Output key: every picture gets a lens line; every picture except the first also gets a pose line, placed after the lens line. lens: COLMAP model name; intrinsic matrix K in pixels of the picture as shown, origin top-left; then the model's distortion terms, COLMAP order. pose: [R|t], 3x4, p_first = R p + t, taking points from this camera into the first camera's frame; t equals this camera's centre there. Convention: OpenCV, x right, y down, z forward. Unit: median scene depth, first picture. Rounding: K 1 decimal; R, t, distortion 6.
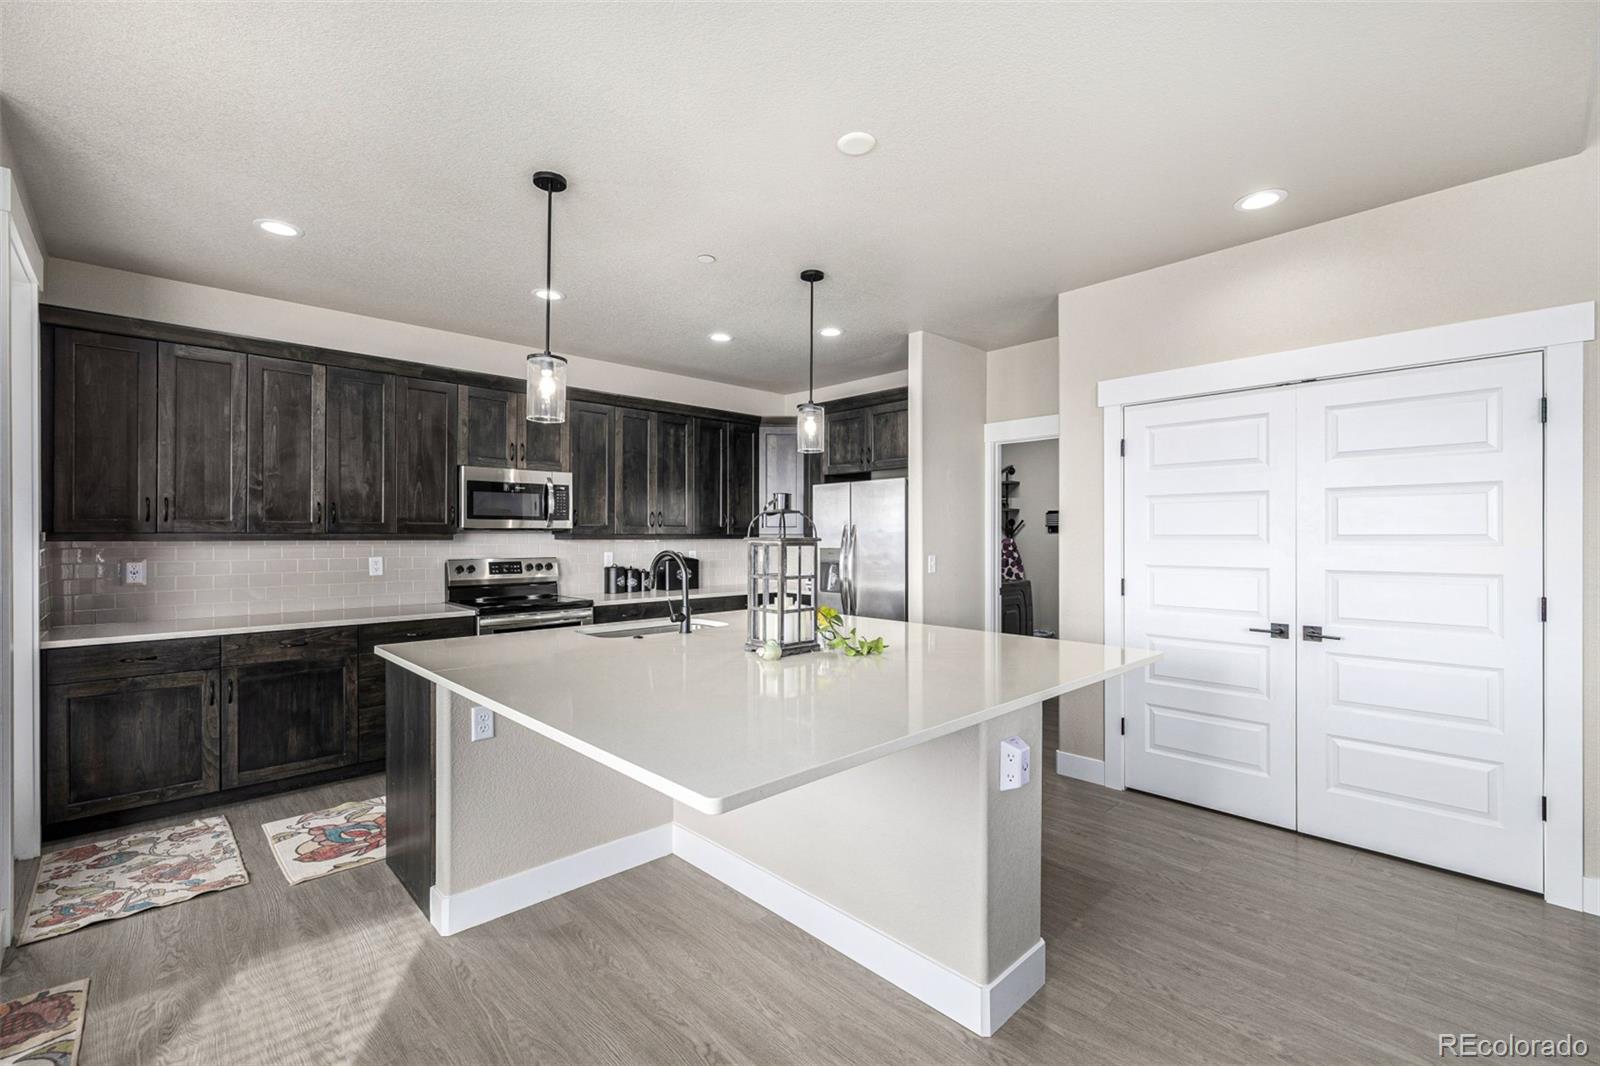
lens RADIAL K [[672.4, 0, 789.3], [0, 672.4, 534.3], [0, 0, 1]] dist [0.003542, 0.000041]
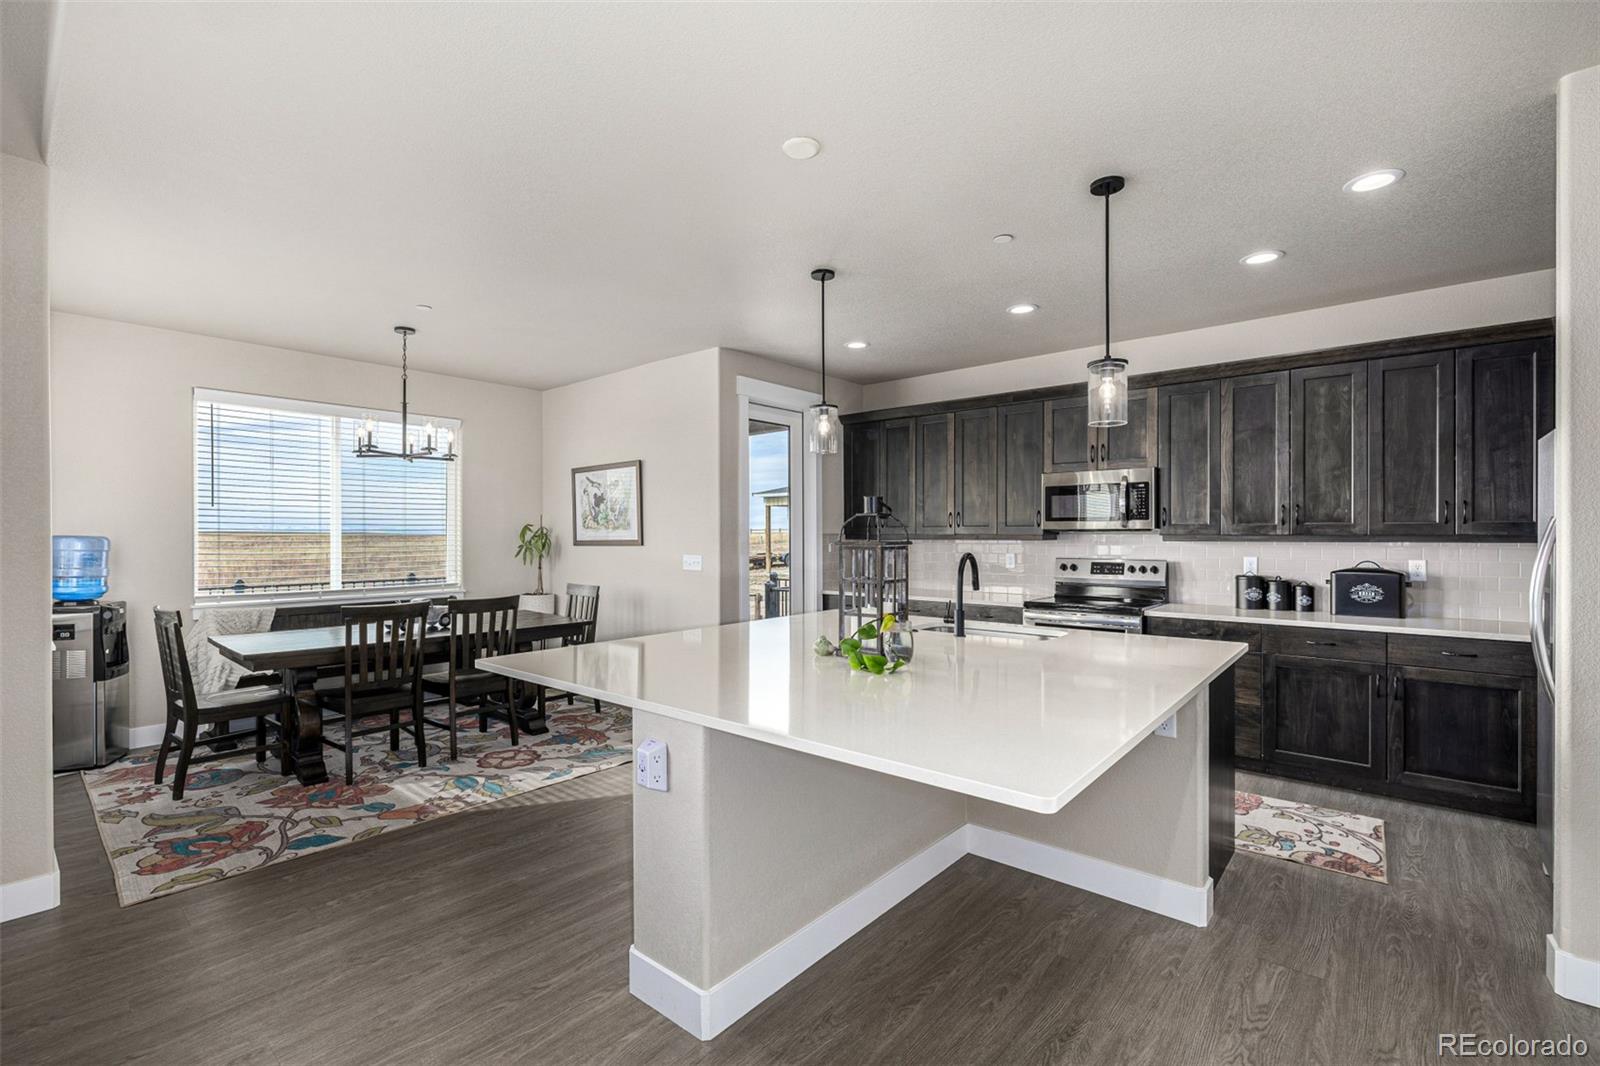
lens RADIAL K [[693.9, 0, 802.3], [0, 693.9, 533.2], [0, 0, 1]] dist [-0.010053, -0.000811]
pose [[0.112646, -0.004173, -0.993626, 0.668557], [0.002461, 0.999989, -0.003921, 0.000066], [0.993632, -0.002003, 0.112655, 0.514599]]
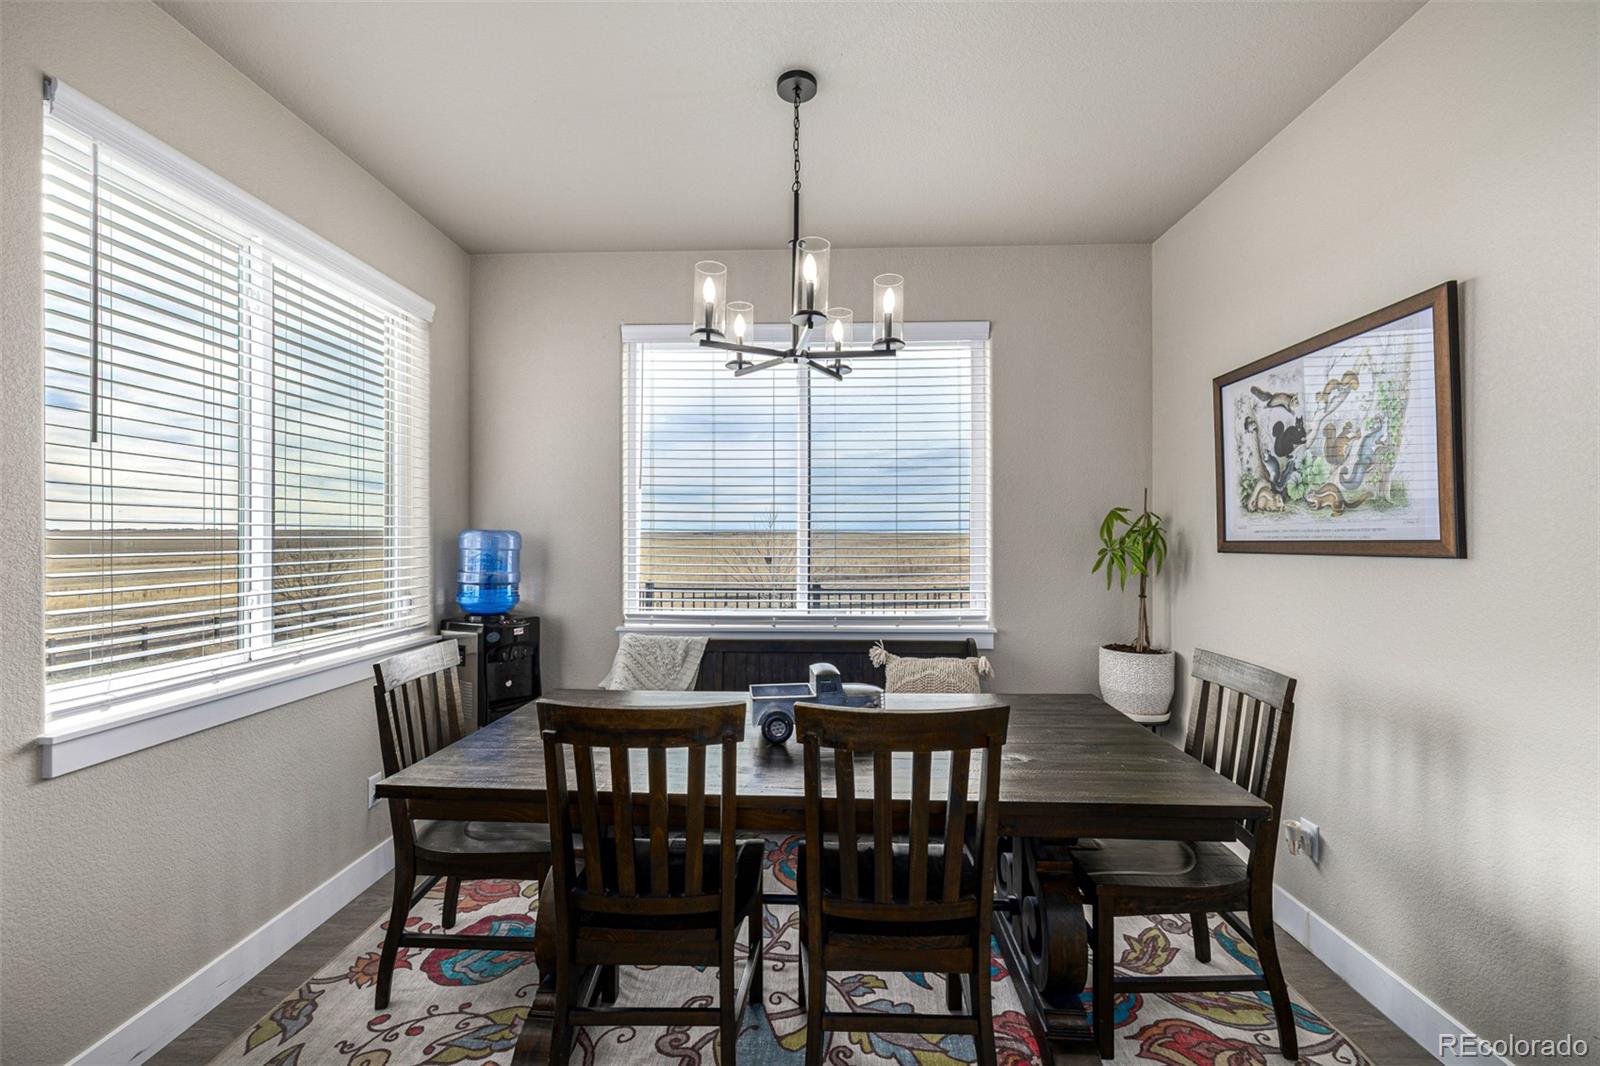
lens RADIAL K [[672.4, 0, 793.6], [0, 672.4, 536.6], [0, 0, 1]] dist [0.003542, 0.000041]
pose [[-0.711385, -0.001588, -0.702801, -0.189301], [-0.000494, 0.999998, -0.001760, 0.006700], [0.702802, -0.000905, -0.711385, 0.354098]]
